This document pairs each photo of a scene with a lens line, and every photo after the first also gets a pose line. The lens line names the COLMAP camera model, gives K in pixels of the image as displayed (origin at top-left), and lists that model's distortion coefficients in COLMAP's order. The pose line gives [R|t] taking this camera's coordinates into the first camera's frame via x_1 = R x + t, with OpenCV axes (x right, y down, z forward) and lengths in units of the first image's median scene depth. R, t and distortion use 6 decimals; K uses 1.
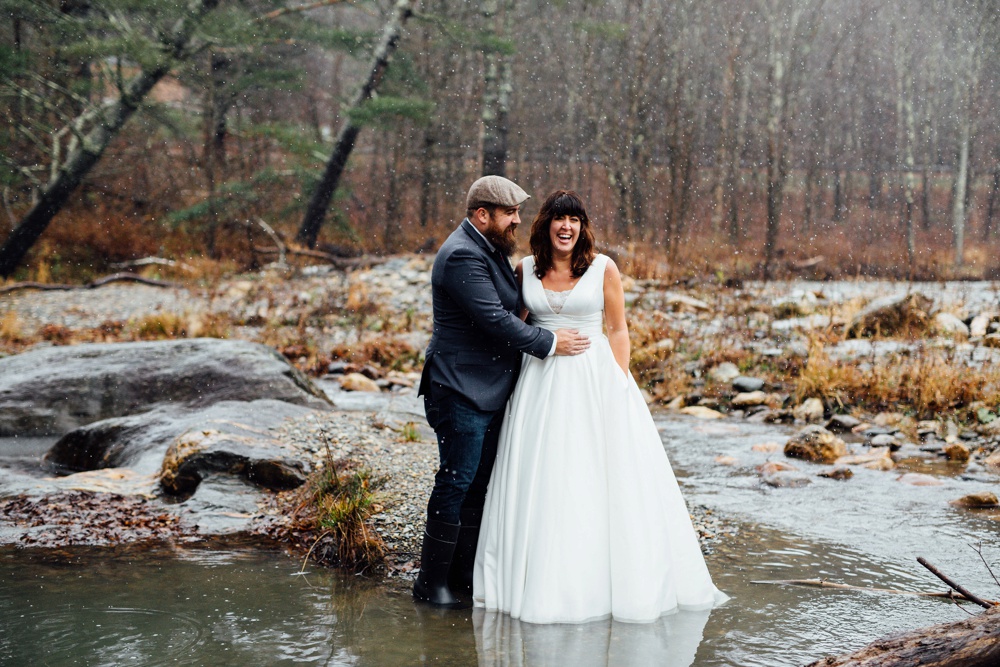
lens RADIAL K [[1382.9, 0, 498.0], [0, 1382.9, 344.6], [0, 0, 1]] dist [-0.006426, 0.074455]
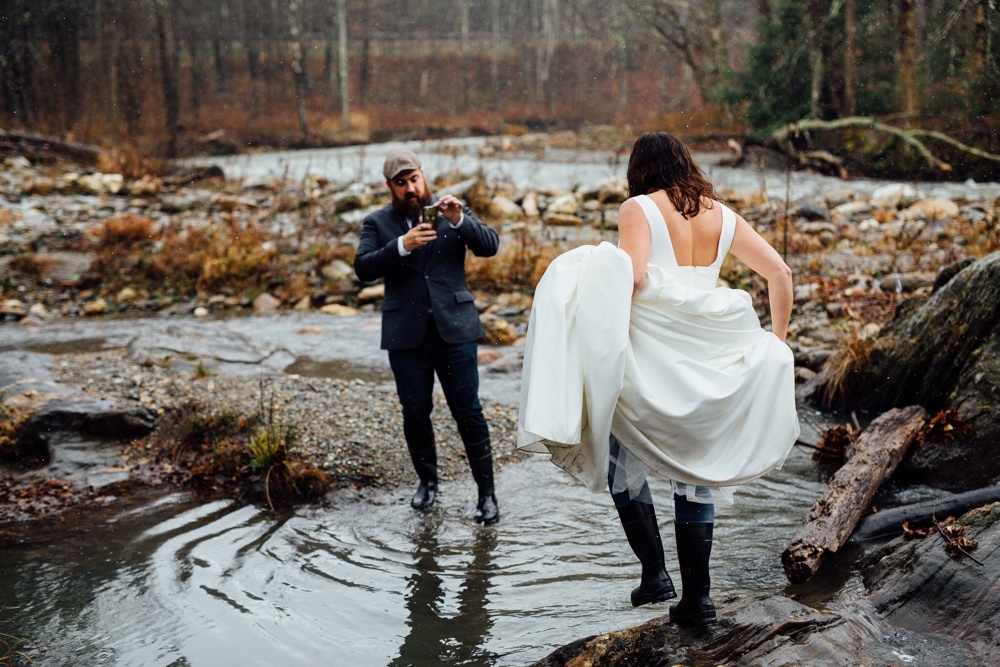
lens RADIAL K [[1382.9, 0, 498.0], [0, 1382.9, 344.6], [0, 0, 1]] dist [-0.006426, 0.074455]
pose [[0.896495, -0.121180, 0.426159, -0.200280], [0.080225, 0.990368, 0.112847, -0.035562], [-0.435729, -0.066978, 0.897582, -0.028986]]
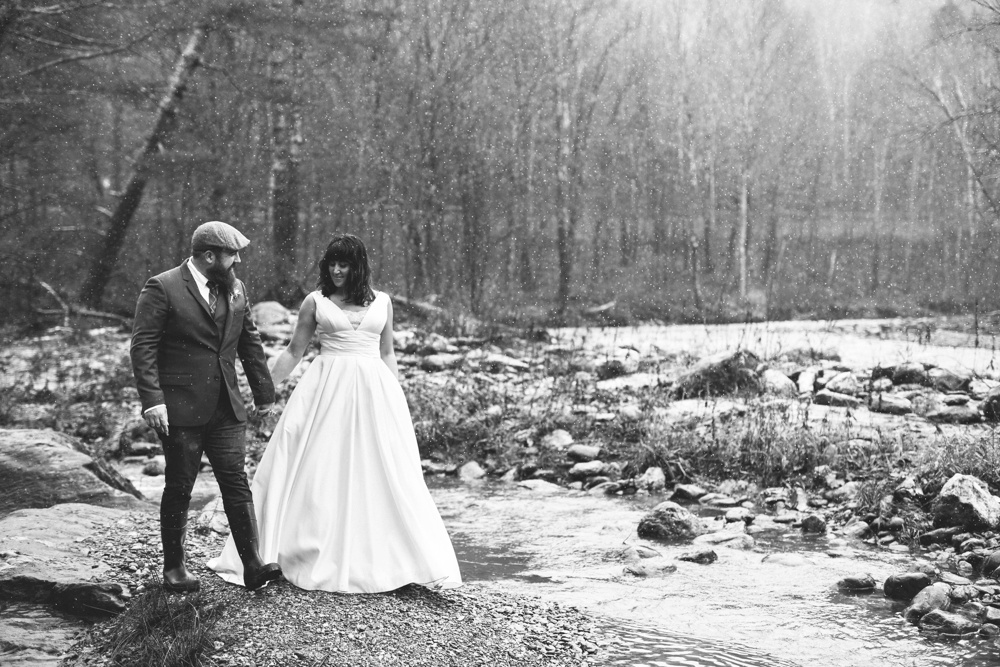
lens RADIAL K [[1382.9, 0, 498.0], [0, 1382.9, 344.6], [0, 0, 1]] dist [-0.006426, 0.074455]
pose [[0.988209, -0.027029, 0.150707, -0.020304], [0.032098, 0.998994, -0.031306, -0.018128], [-0.149710, 0.035775, 0.988083, 0.062304]]
